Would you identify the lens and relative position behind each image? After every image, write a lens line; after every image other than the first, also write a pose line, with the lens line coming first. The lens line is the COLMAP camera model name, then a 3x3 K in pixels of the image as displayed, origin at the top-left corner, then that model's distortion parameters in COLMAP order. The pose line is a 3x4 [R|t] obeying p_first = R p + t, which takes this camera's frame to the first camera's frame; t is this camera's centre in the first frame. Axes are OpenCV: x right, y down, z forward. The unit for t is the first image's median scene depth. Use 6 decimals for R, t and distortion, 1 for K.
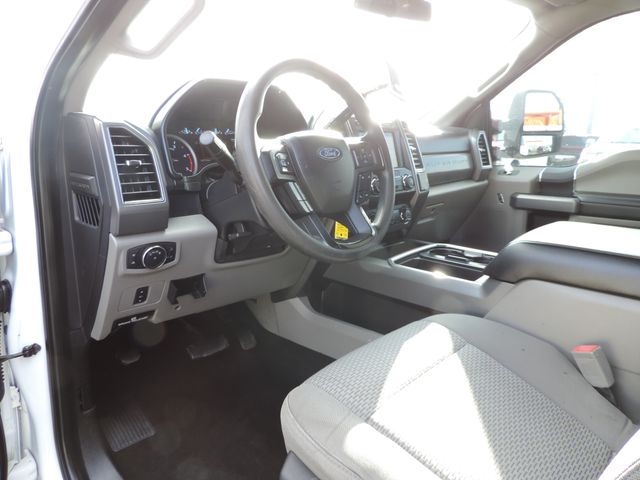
lens RADIAL K [[457.4, 0, 320.2], [0, 457.4, 239.4], [0, 0, 1]] dist [-0.025500, -0.004610]
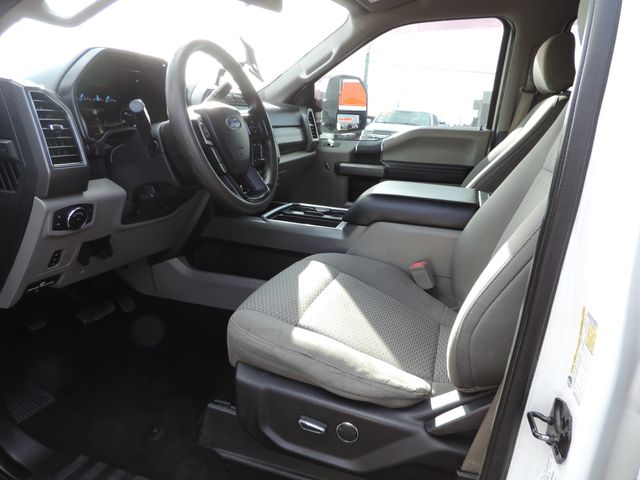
lens RADIAL K [[457.4, 0, 322.6], [0, 457.4, 241.8], [0, 0, 1]] dist [-0.025500, -0.004610]
pose [[0.902027, -0.074354, 0.425227, -0.262696], [0.048334, 0.996256, 0.071672, 0.039054], [-0.428964, -0.044097, 0.902245, -0.166202]]
